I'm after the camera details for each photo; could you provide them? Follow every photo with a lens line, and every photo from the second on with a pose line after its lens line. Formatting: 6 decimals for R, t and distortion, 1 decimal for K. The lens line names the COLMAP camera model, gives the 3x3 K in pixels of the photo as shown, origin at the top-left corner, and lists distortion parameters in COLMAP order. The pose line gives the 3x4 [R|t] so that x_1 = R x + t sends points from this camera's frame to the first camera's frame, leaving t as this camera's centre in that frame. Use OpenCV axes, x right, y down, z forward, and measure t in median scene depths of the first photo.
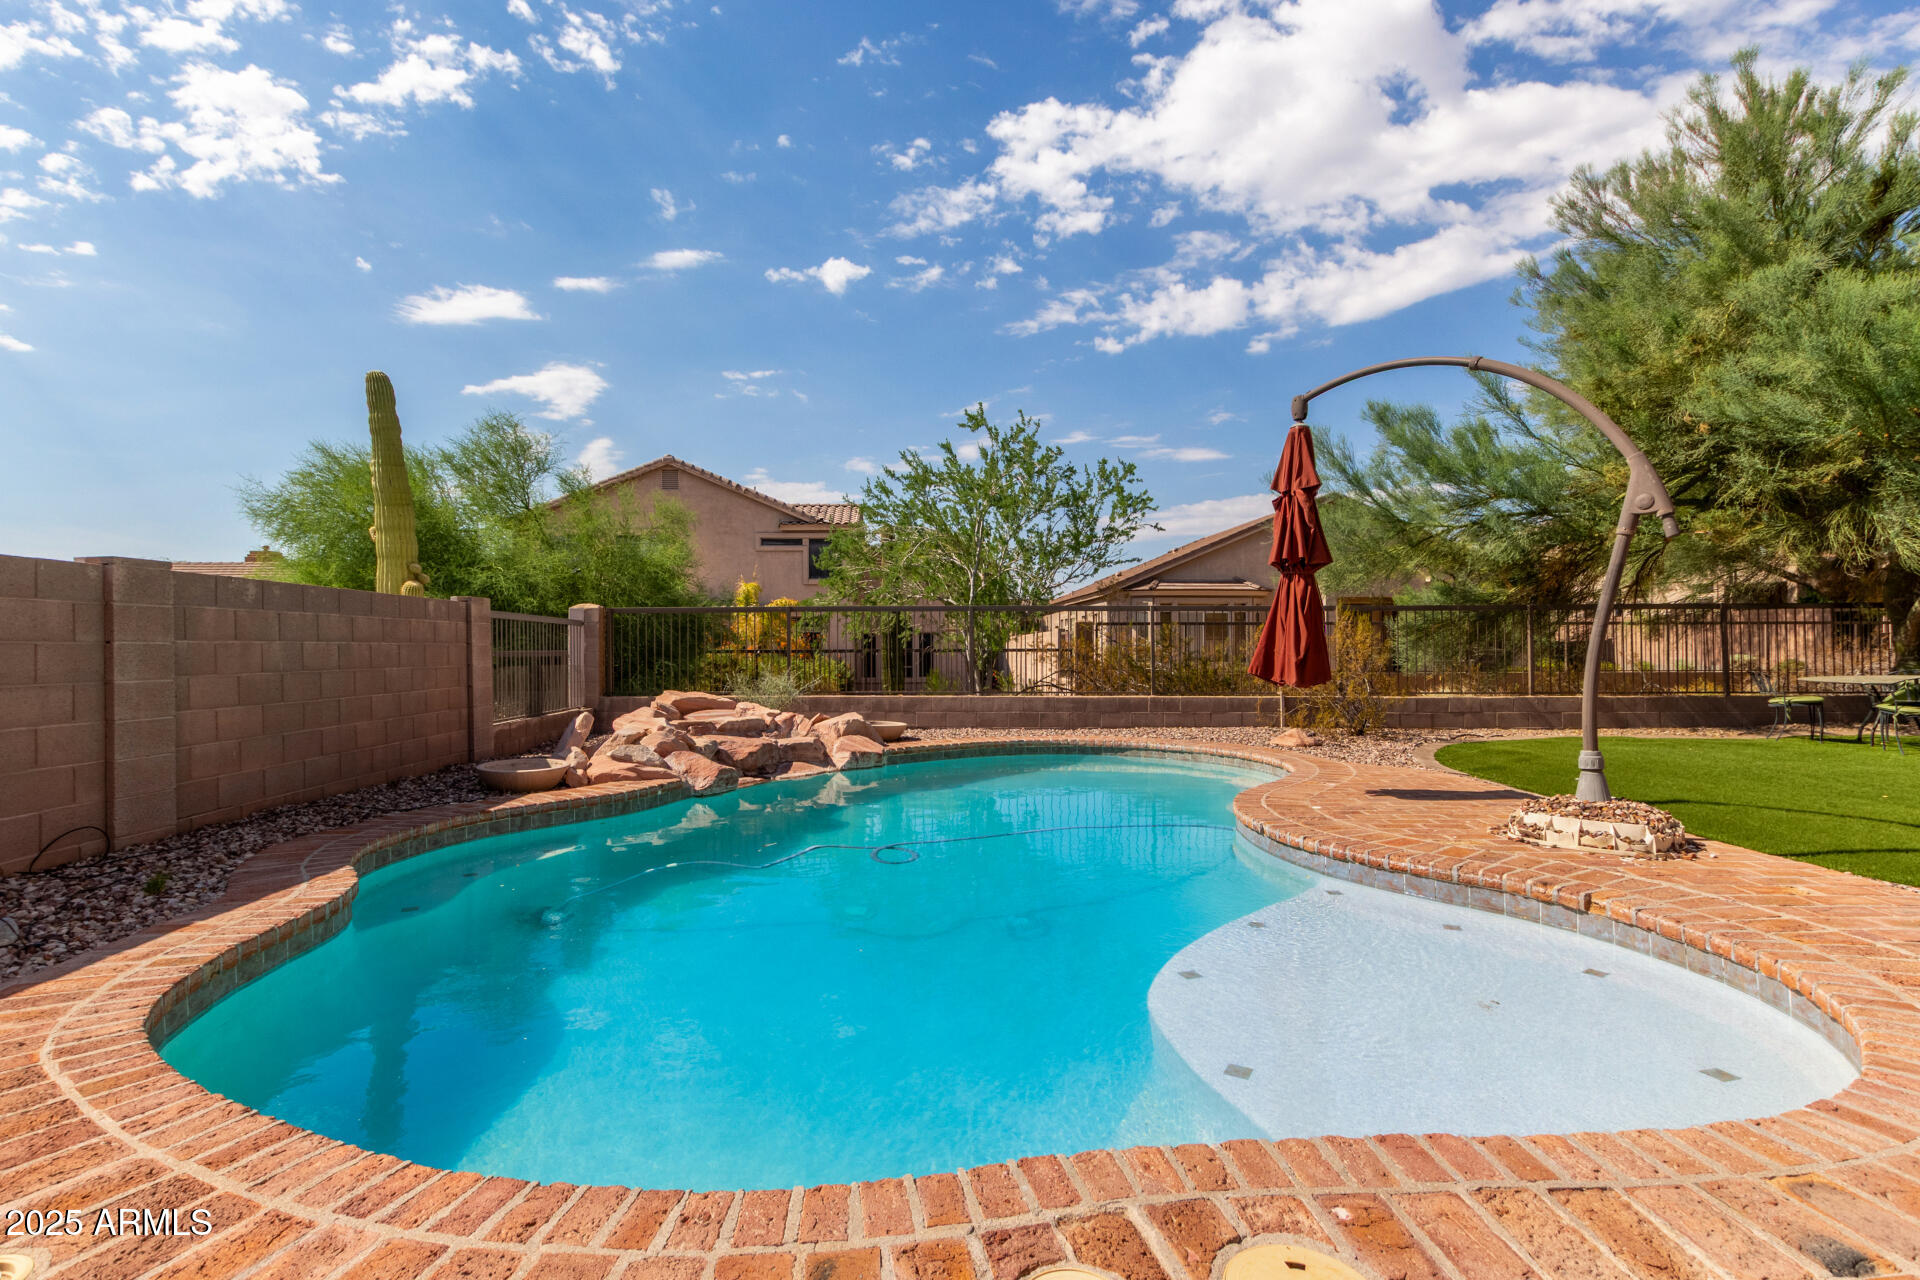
lens RADIAL K [[878.5, 0, 960.0], [0, 878.5, 640.0], [0, 0, 1]] dist [0.000108, -0.000022]
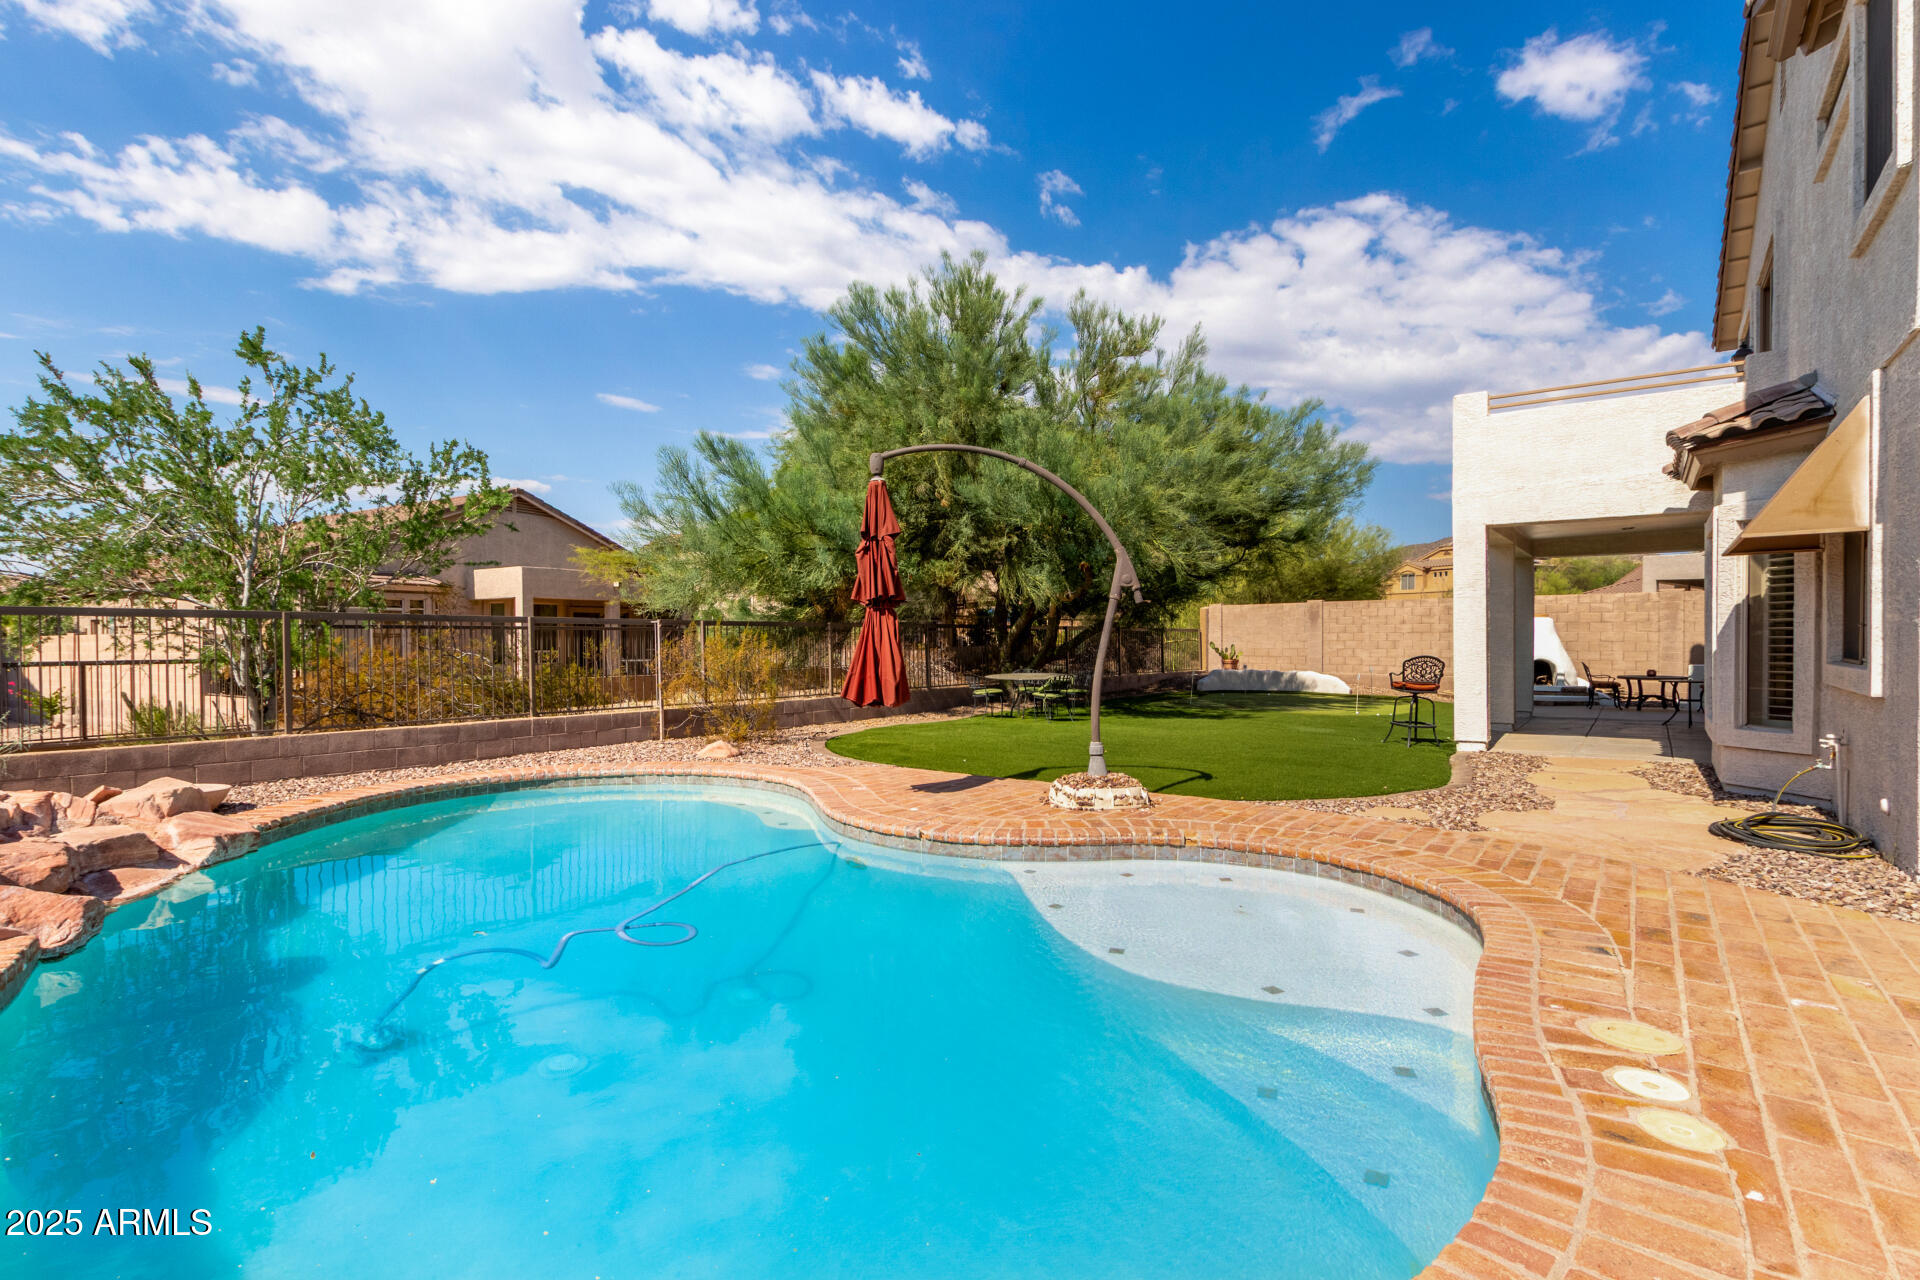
lens RADIAL K [[893.4, 0, 954.7], [0, 893.4, 673.9], [0, 0, 1]] dist [0.010903, 0.000479]
pose [[0.588659, -0.028408, 0.807882, -0.315564], [-0.007281, 0.999155, 0.040439, -0.023862], [-0.808349, -0.029687, 0.587955, 0.153343]]
